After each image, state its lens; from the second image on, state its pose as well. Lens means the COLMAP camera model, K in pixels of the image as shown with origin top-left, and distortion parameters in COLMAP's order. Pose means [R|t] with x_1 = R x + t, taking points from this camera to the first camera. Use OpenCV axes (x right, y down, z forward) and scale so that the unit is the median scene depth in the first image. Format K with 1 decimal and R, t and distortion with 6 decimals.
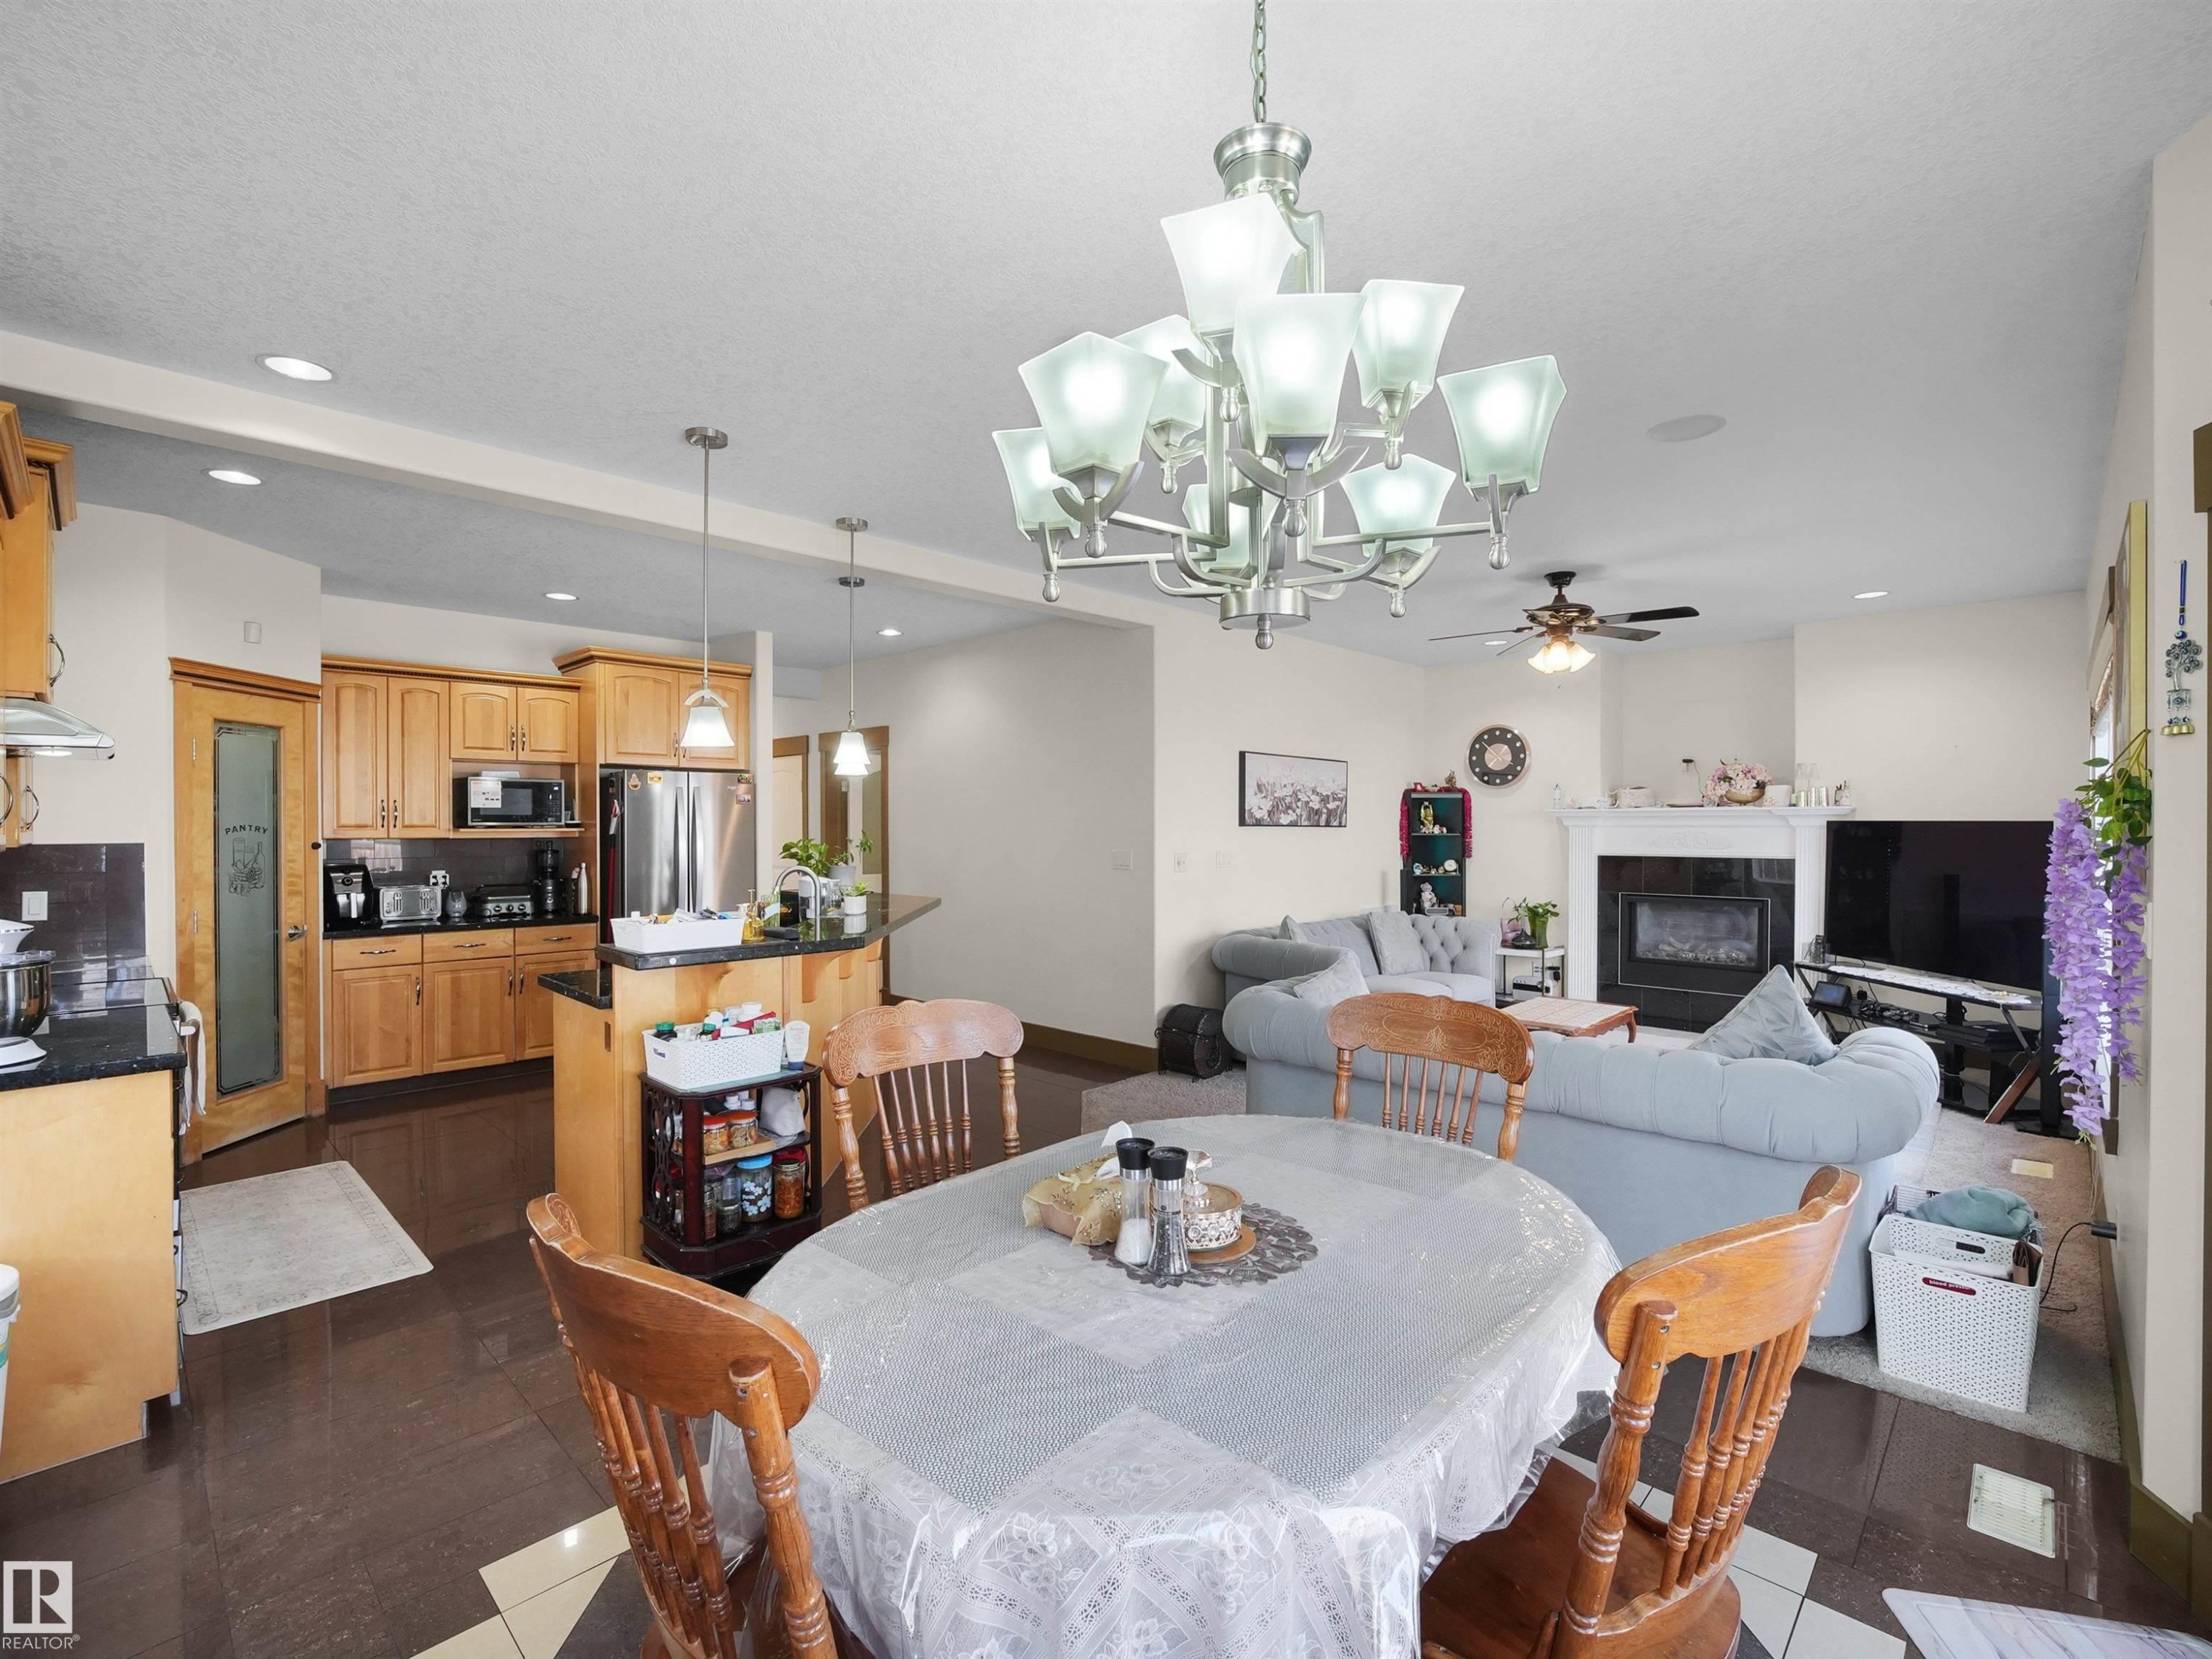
lens RADIAL K [[993.2, 0, 1097.0], [0, 993.2, 828.9], [0, 0, 1]] dist [-0.014477, 0.001574]
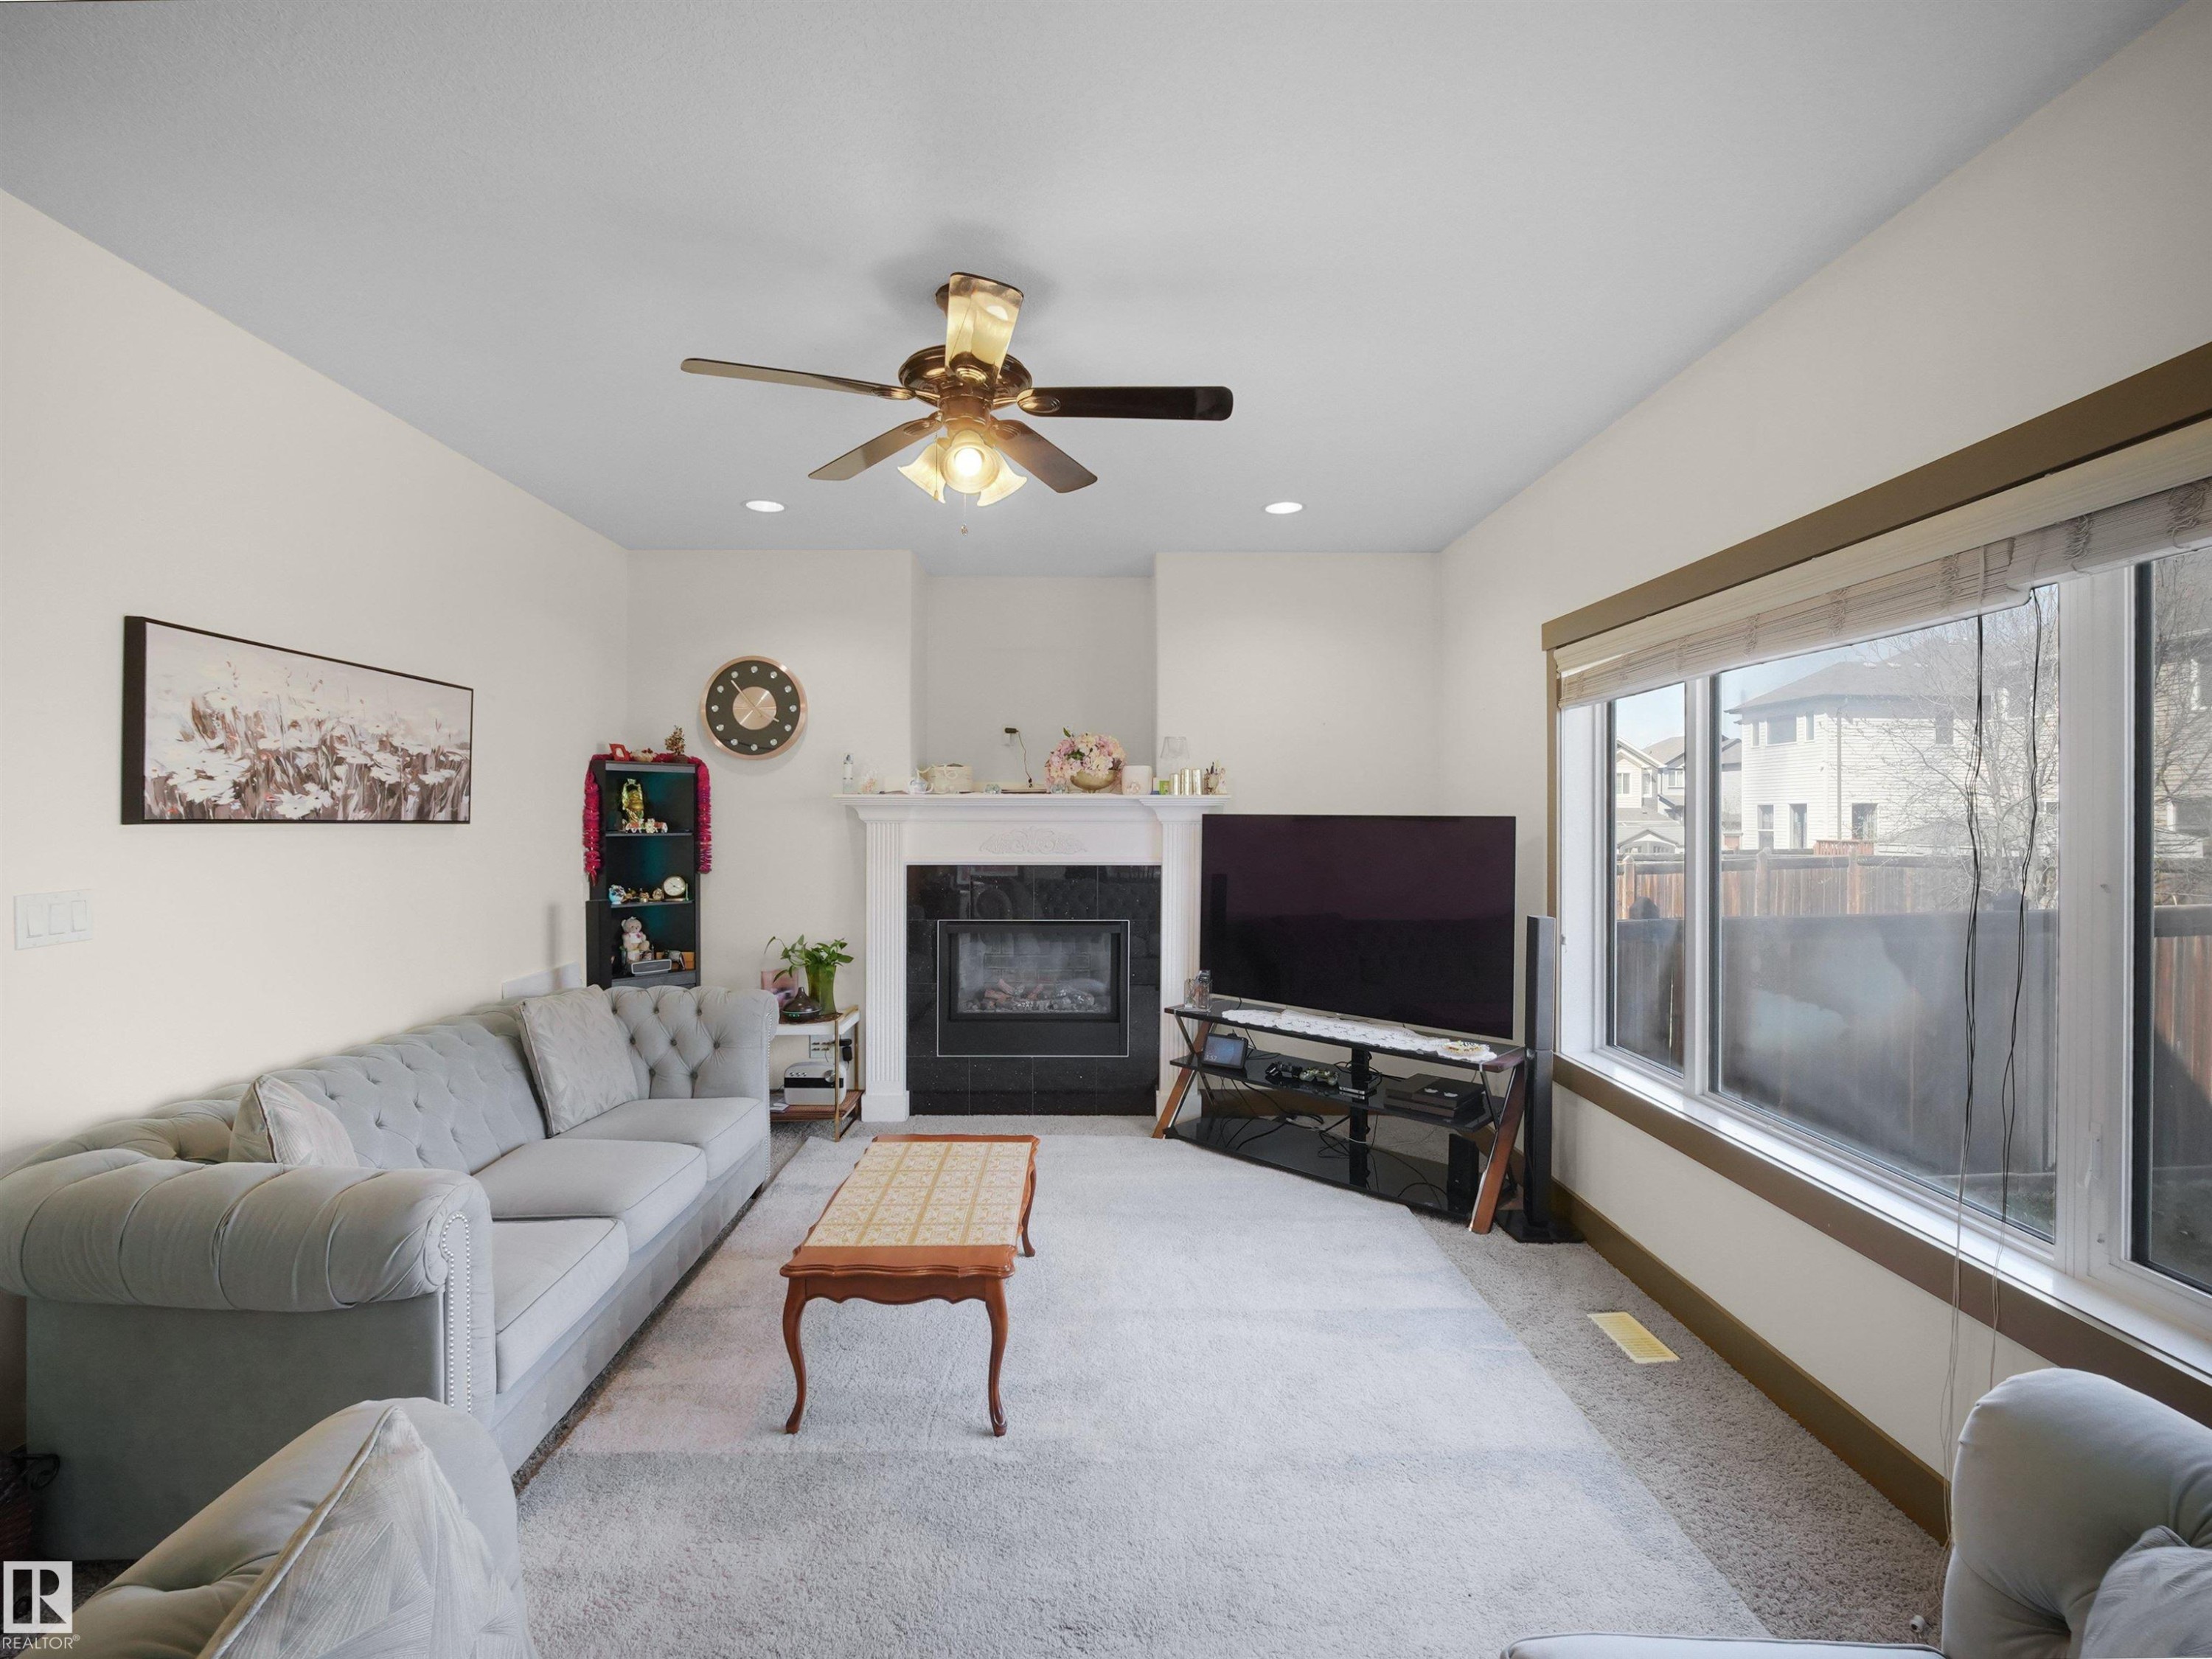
lens RADIAL K [[993.2, 0, 1090.9], [0, 993.2, 815.5], [0, 0, 1]] dist [-0.014477, 0.001574]
pose [[0.707412, 0.002721, 0.706797, 0.127779], [-0.000009, 0.999993, -0.003841, -0.003832], [-0.706802, 0.002710, 0.707406, 0.454015]]
